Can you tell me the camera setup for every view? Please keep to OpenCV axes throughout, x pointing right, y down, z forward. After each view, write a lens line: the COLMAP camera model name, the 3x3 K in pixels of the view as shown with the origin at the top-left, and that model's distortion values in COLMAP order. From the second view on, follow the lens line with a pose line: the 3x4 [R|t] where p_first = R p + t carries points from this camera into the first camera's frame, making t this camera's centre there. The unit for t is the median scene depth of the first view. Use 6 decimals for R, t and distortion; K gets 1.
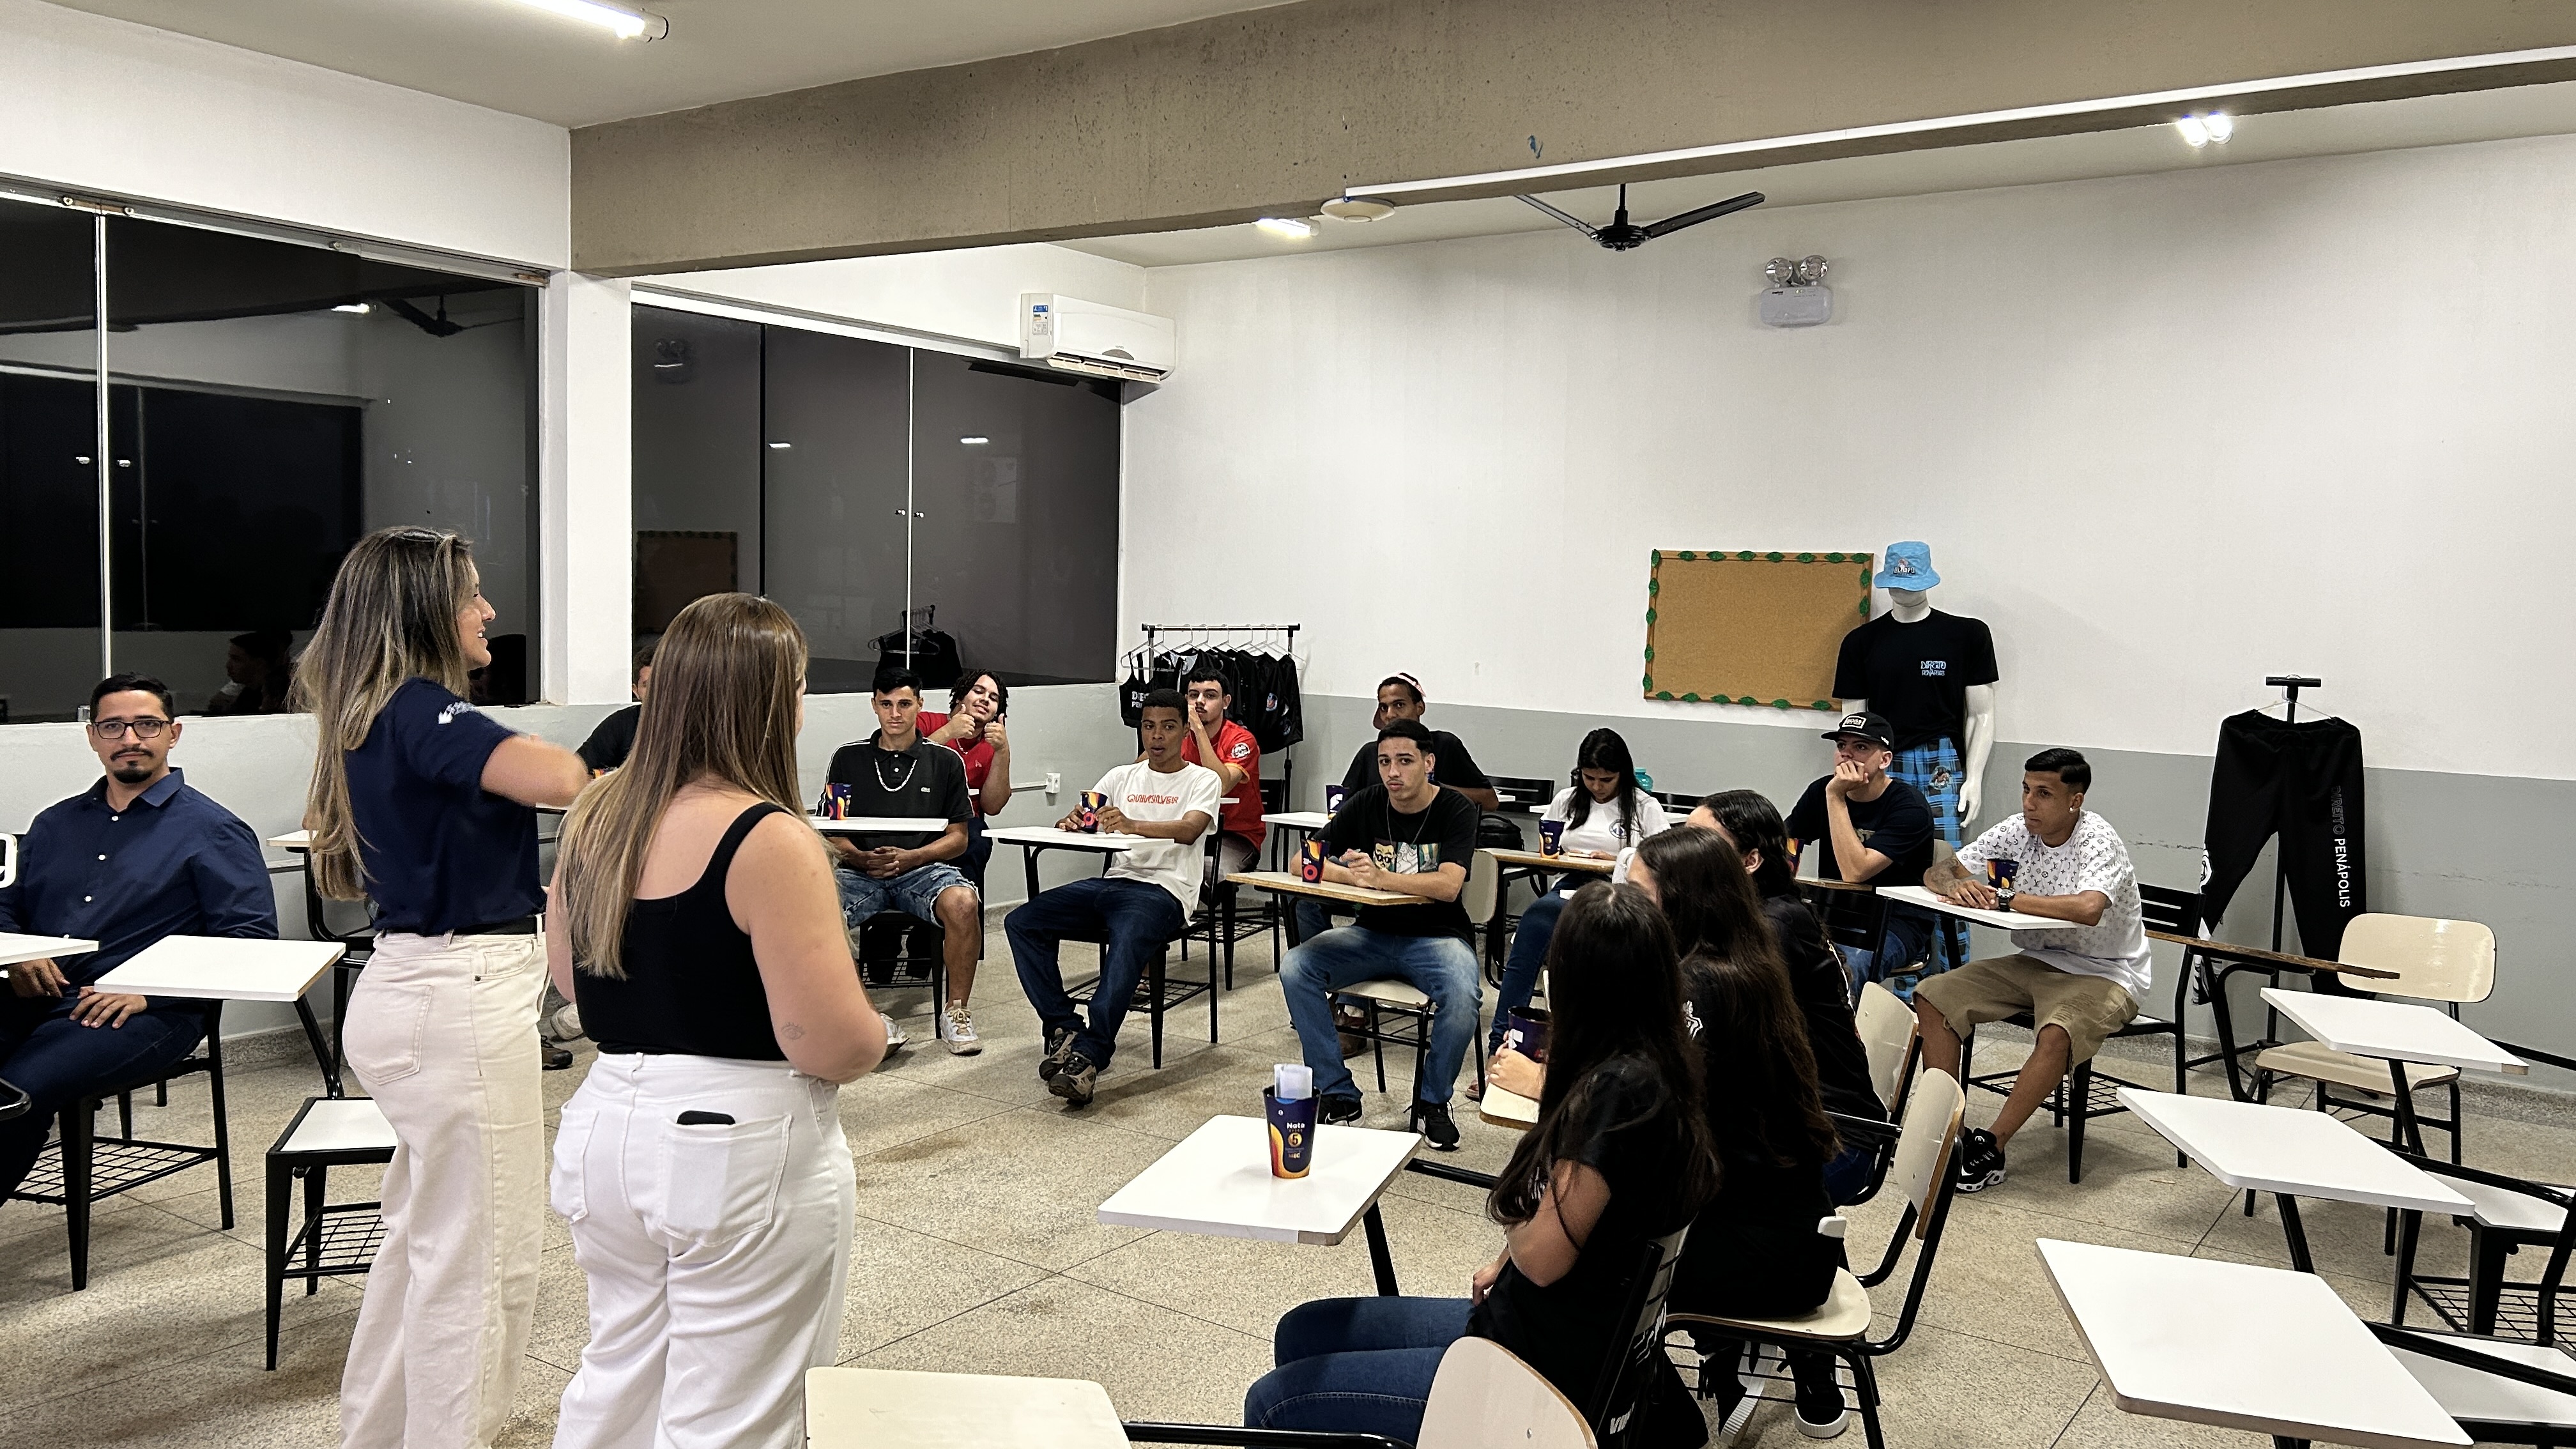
lens RADIAL K [[1938.0, 0, 1288.0], [0, 1938.0, 724.5], [0, 0, 1]] dist [0.050799, -0.049407]
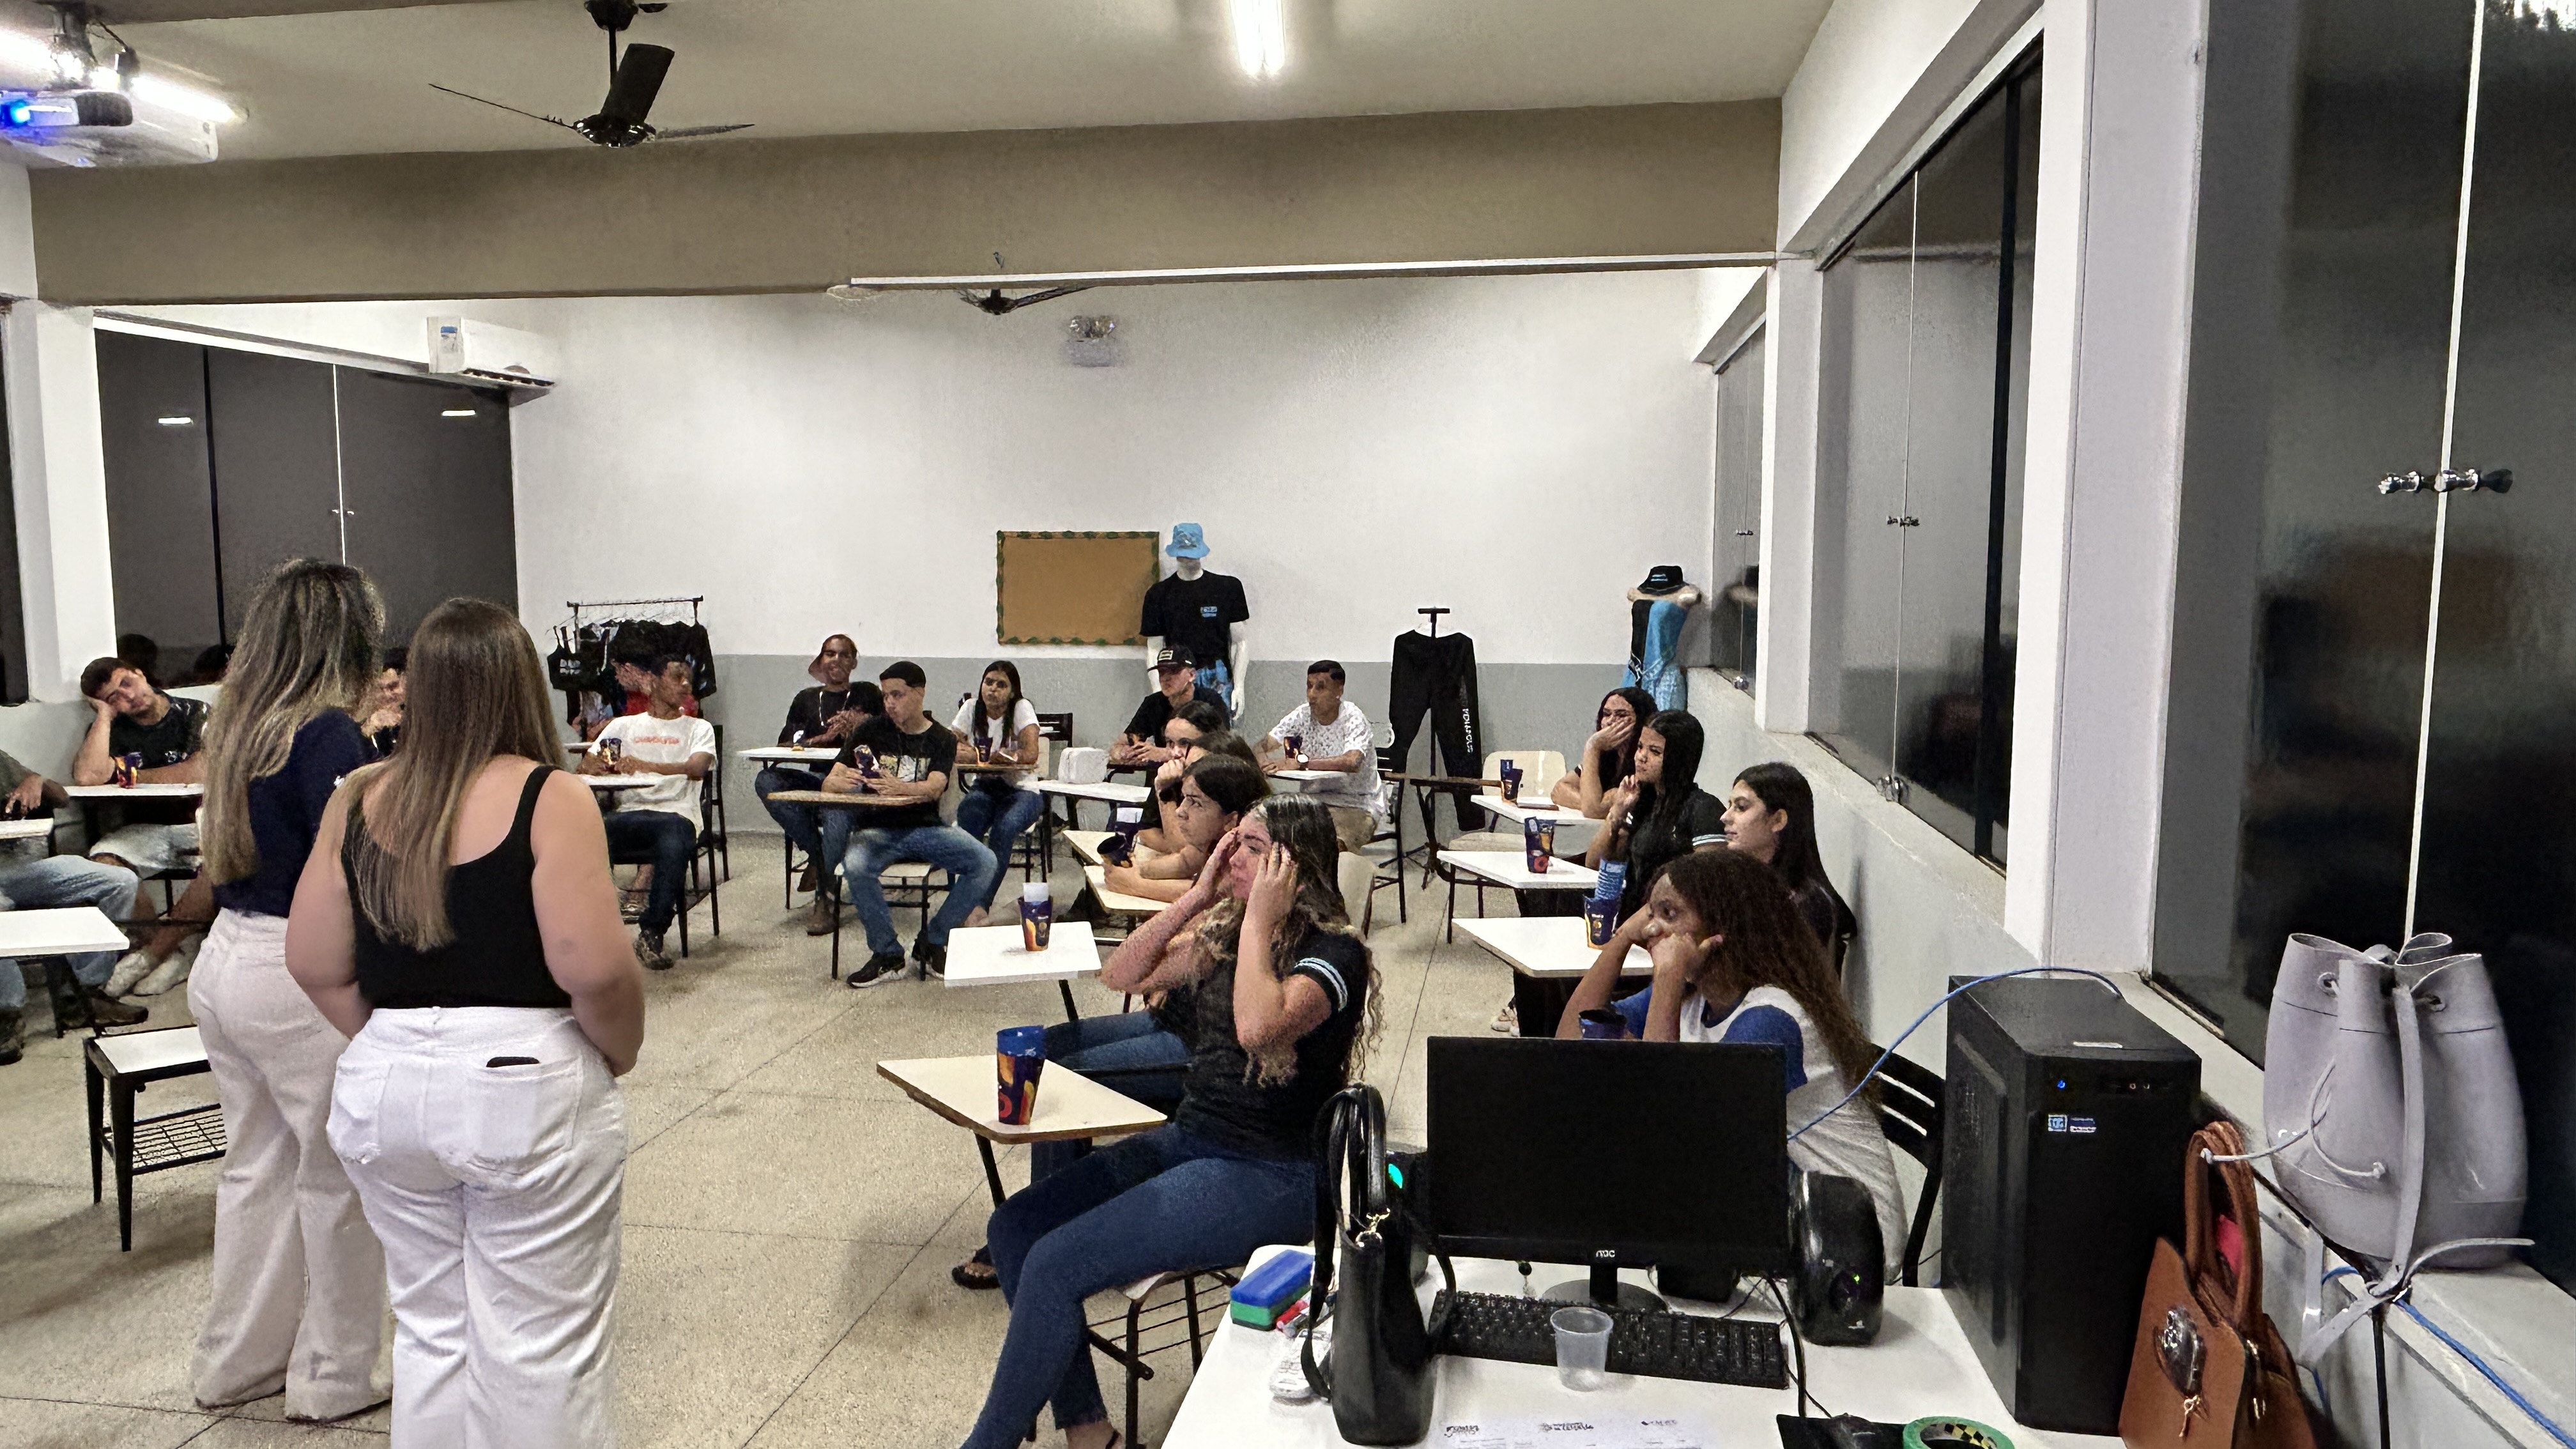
lens RADIAL K [[1690.0, 0, 1285.9], [0, 1690.0, 720.4], [0, 0, 1]] dist [0.000673, -0.005844]
pose [[0.894874, -0.071937, 0.440483, -0.170584], [0.056703, 0.997252, 0.047669, -0.005160], [-0.442702, -0.017681, 0.896495, -0.139655]]
